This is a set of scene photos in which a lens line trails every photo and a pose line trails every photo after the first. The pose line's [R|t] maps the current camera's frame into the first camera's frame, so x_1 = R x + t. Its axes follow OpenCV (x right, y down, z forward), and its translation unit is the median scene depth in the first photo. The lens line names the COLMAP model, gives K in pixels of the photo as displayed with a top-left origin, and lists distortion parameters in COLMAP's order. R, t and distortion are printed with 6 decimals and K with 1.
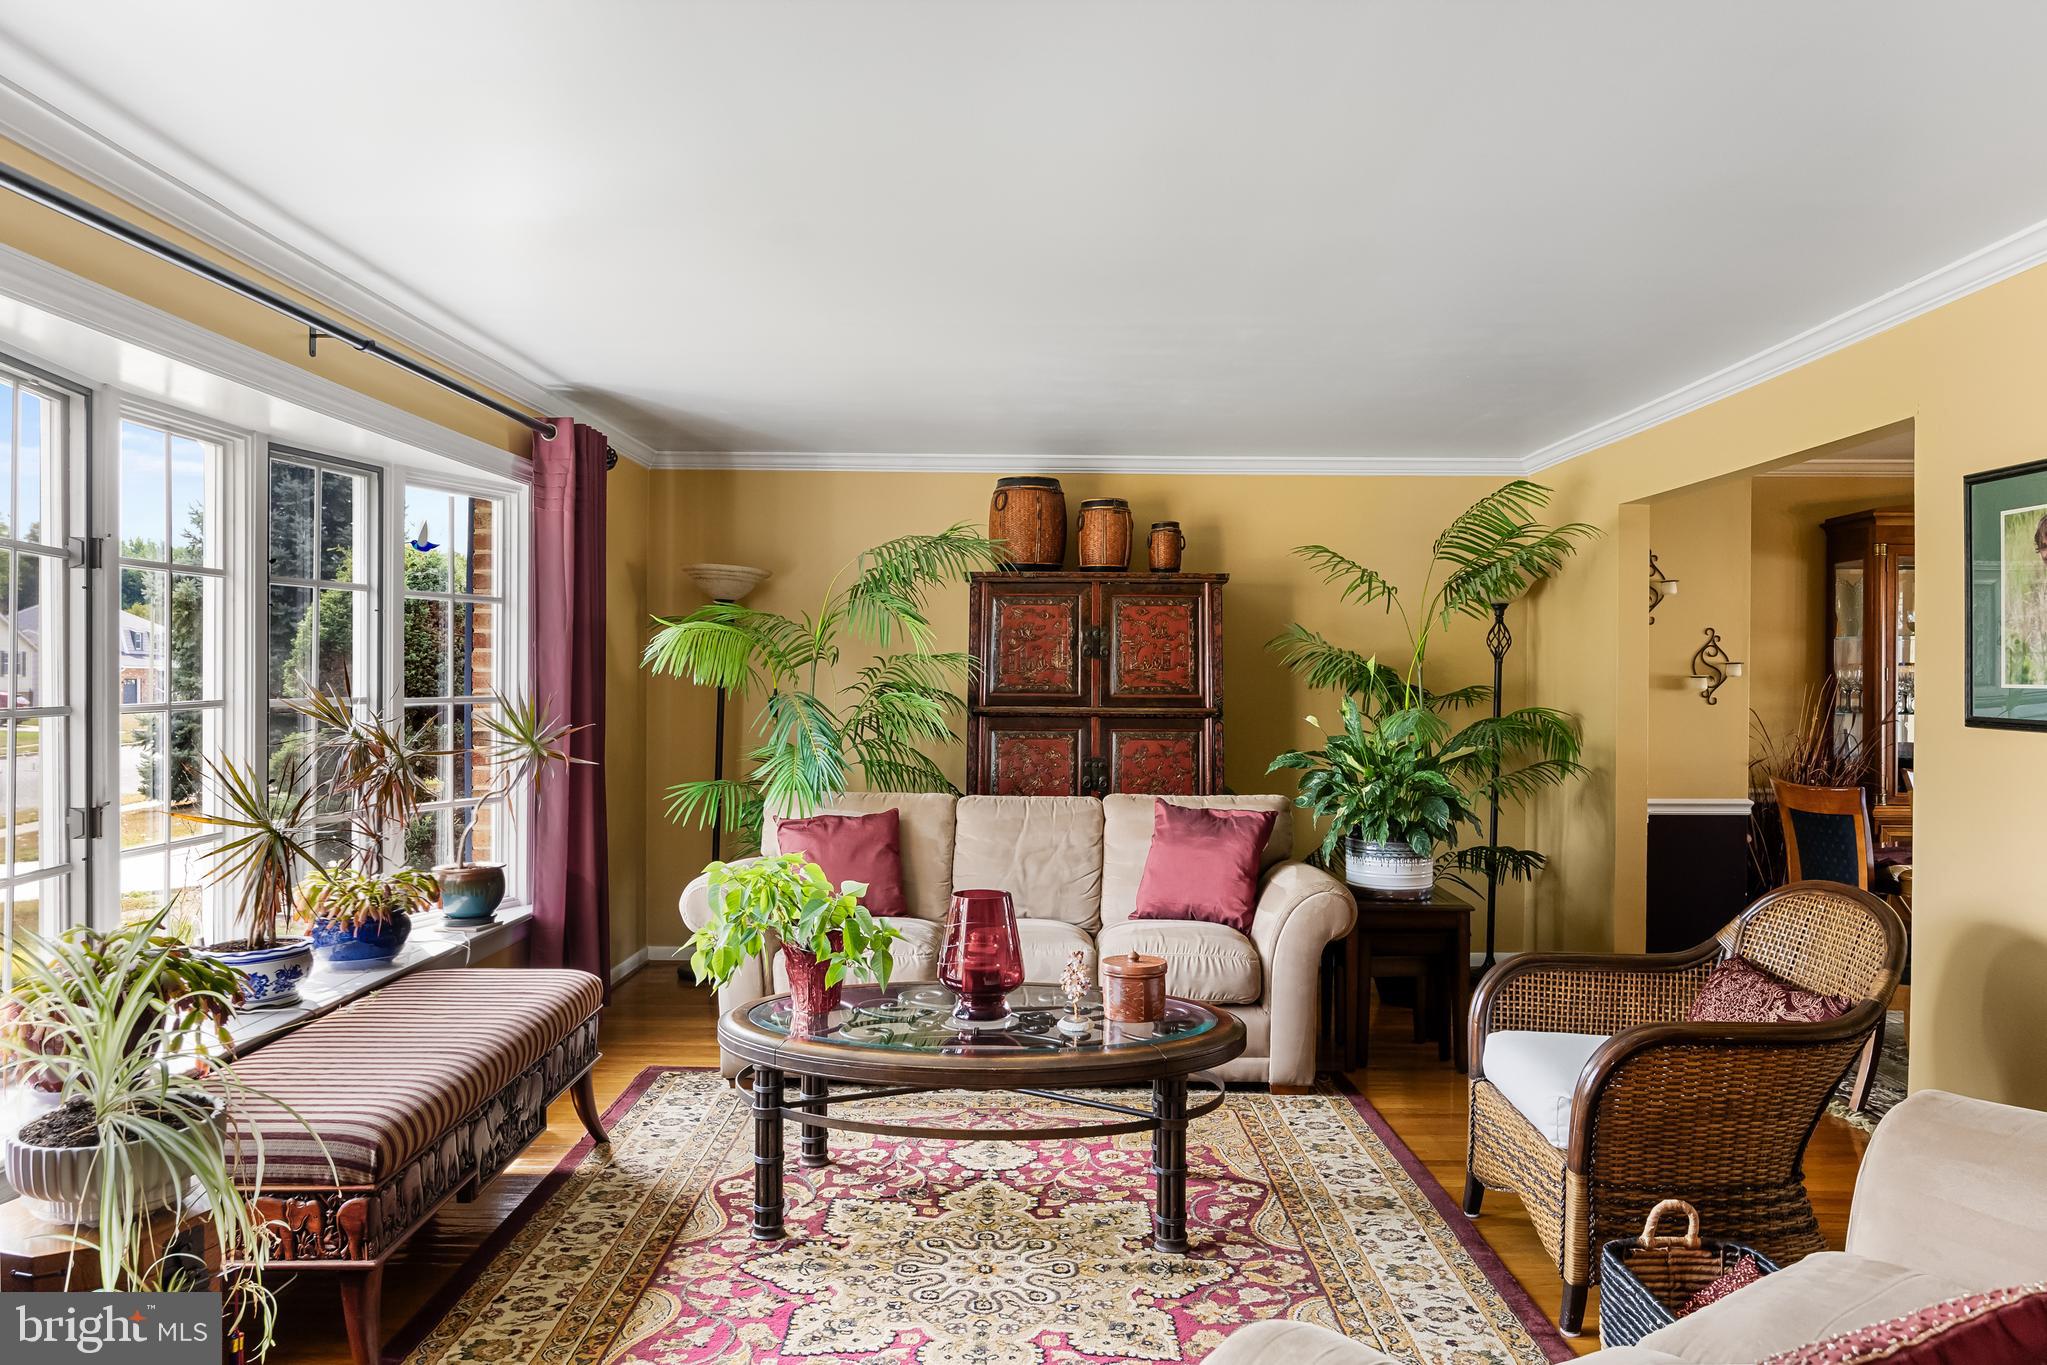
lens RADIAL K [[1395.2, 0, 1023.5], [0, 1395.2, 682.5], [0, 0, 1]] dist [-0.002375, -0.000387]
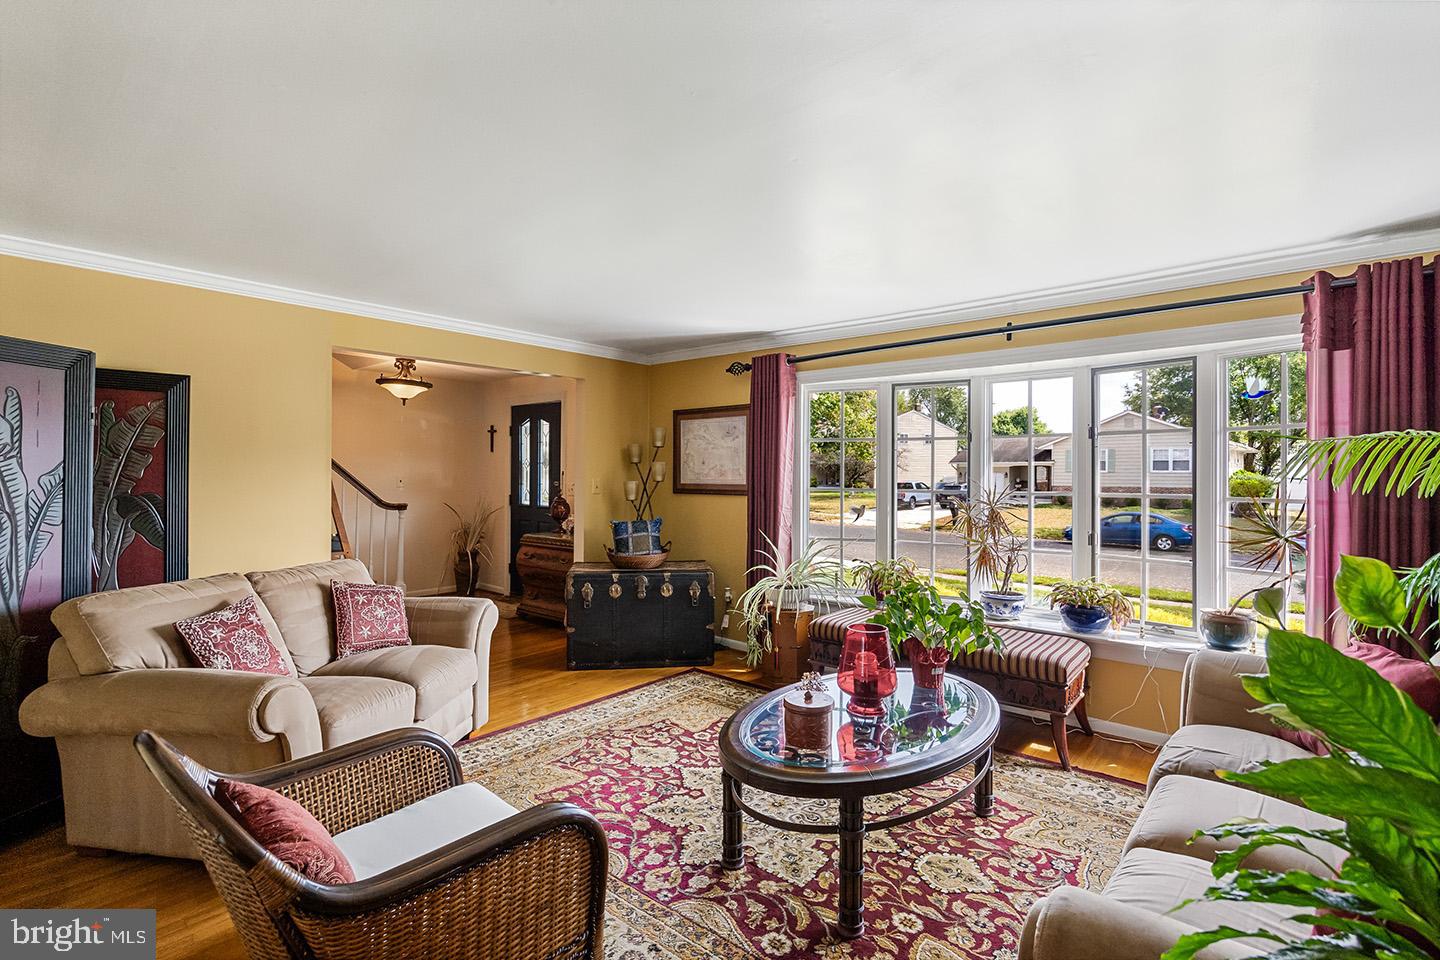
lens RADIAL K [[656.1, 0, 724.2], [0, 656.1, 479.1], [0, 0, 1]] dist [-0.015269, -0.000034]
pose [[-0.649085, -0.007004, -0.760684, 0.445940], [-0.010612, 0.999944, -0.000152, -0.002698], [0.760642, 0.007974, -0.649123, 0.998239]]
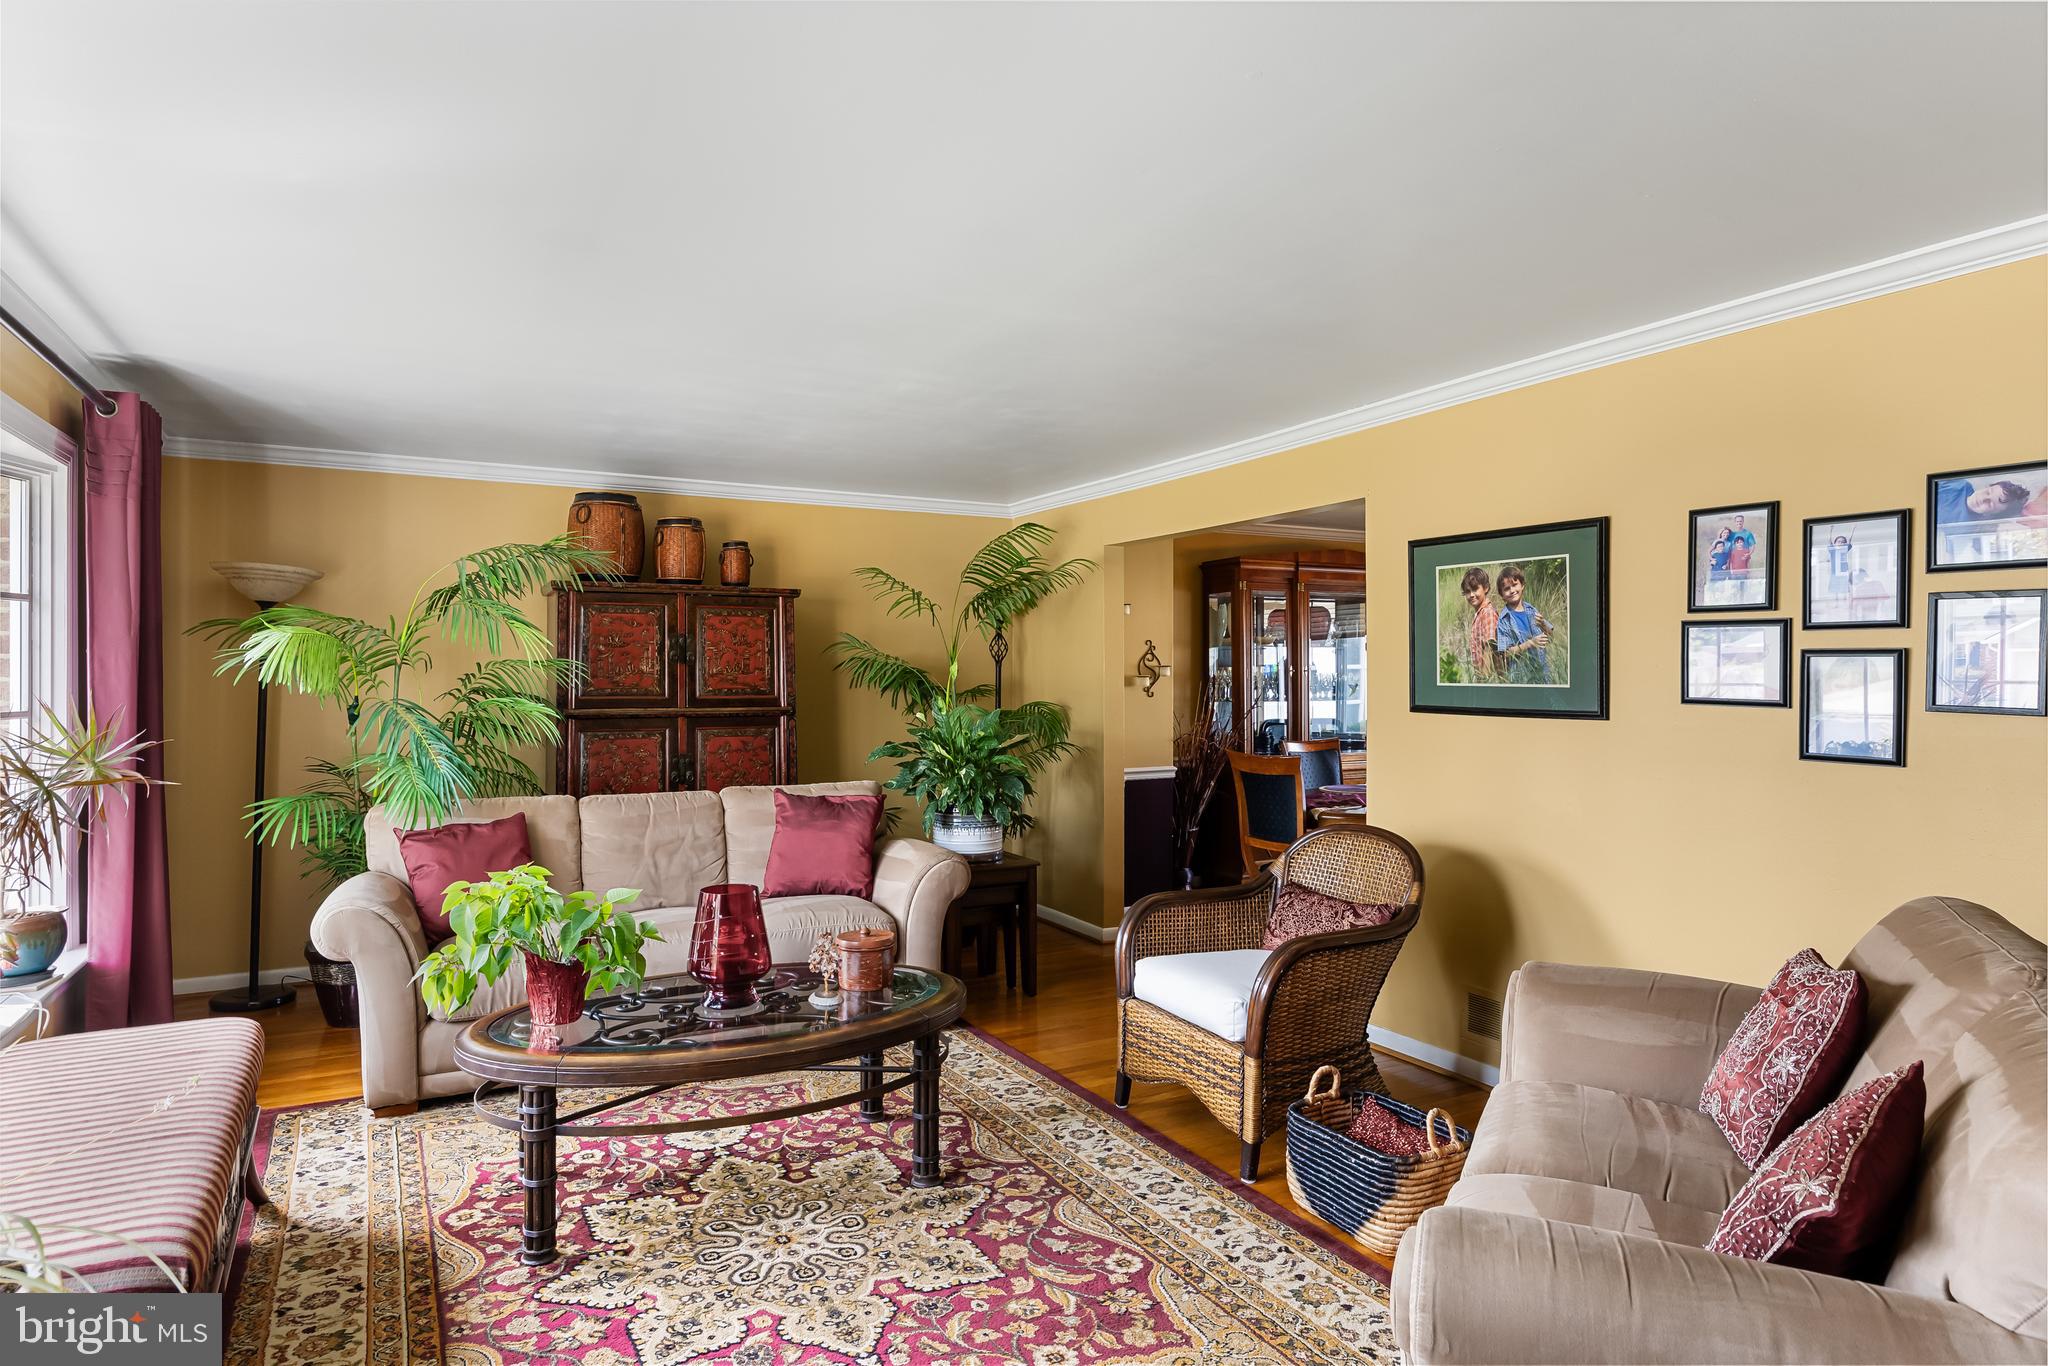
lens RADIAL K [[1177.5, 0, 1027.3], [0, 1177.5, 672.5], [0, 0, 1]] dist [-0.000571, 0.000305]
pose [[0.874979, -0.005737, 0.484127, -0.198685], [0.008053, 0.999964, -0.002705, -0.006877], [-0.484094, 0.006266, 0.874993, 0.077500]]
